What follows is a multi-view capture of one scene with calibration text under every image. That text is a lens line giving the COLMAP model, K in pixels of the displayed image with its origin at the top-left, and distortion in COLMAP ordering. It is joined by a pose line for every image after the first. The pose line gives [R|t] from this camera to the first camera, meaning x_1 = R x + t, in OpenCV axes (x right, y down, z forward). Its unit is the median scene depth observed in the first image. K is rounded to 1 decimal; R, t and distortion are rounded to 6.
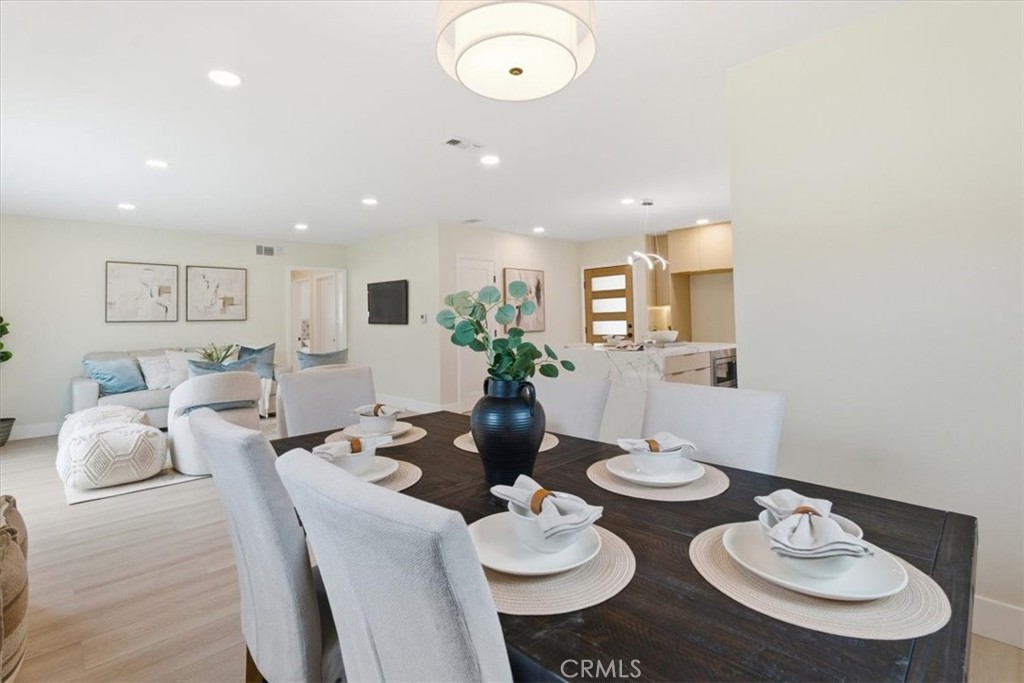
lens RADIAL K [[465.0, 0, 508.0], [0, 465.0, 333.2], [0, 0, 1]] dist [-0.014136, 0.002960]
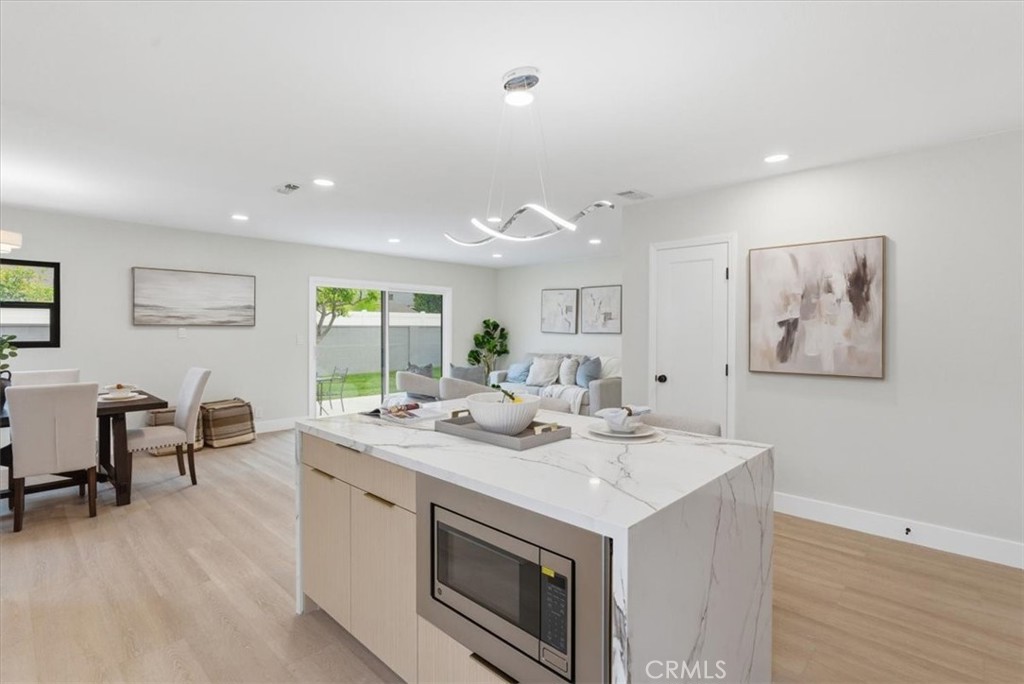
lens RADIAL K [[492.4, 0, 518.8], [0, 492.4, 330.5], [0, 0, 1]] dist [-0.008342, -0.000019]
pose [[0.057587, 0.022536, -0.998086, 0.529621], [-0.031060, 0.999302, 0.020771, -0.050461], [0.997857, 0.029804, 0.058246, 0.691019]]
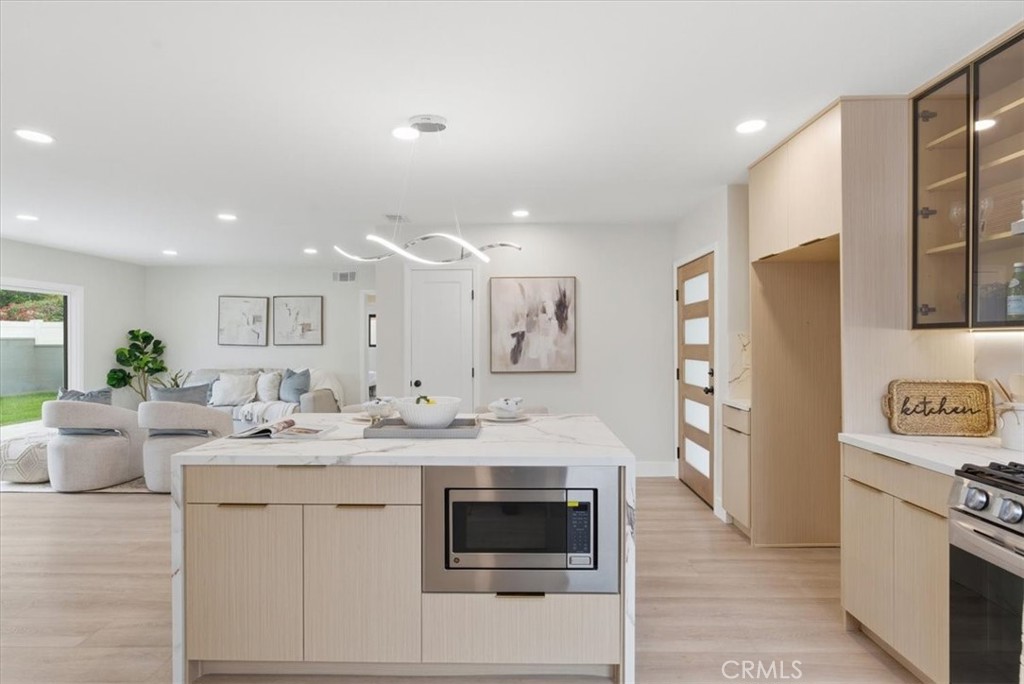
lens RADIAL K [[492.4, 0, 516.6], [0, 492.4, 340.7], [0, 0, 1]] dist [-0.008342, -0.000019]
pose [[0.718766, 0.017396, -0.695034, 0.513355], [-0.028555, 0.999582, -0.004511, -0.044560], [0.694665, 0.023090, 0.718962, 0.498735]]
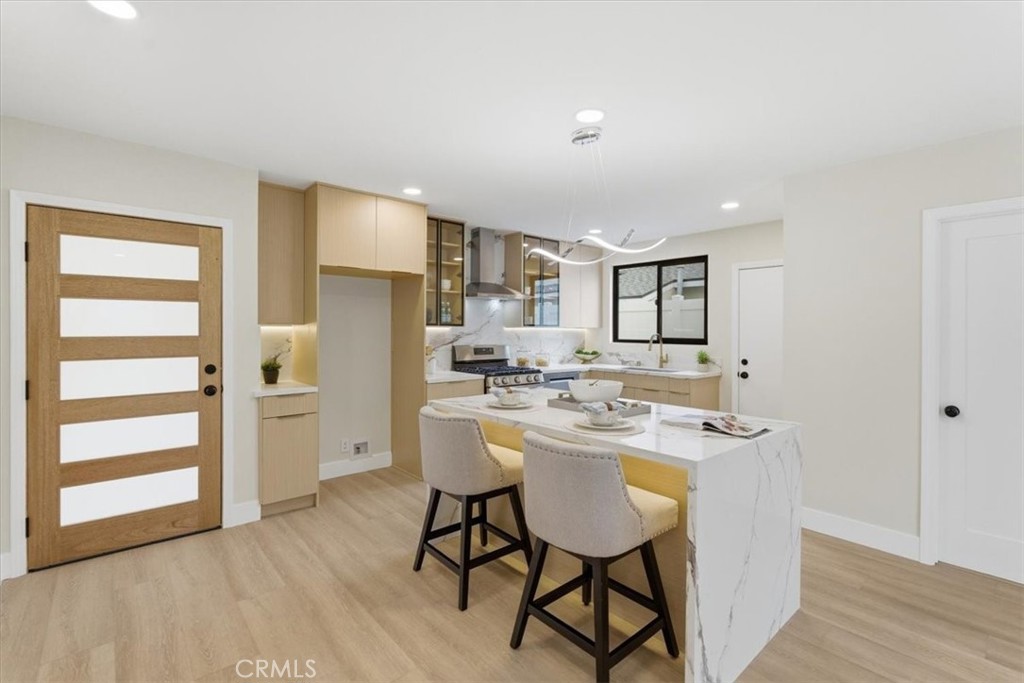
lens RADIAL K [[465.0, 0, 510.1], [0, 465.0, 333.1], [0, 0, 1]] dist [-0.014136, 0.002960]
pose [[0.053407, 0.008606, 0.998536, -0.159200], [0.019413, 0.999765, -0.009655, -0.042059], [-0.998384, 0.019900, 0.053228, 0.750091]]
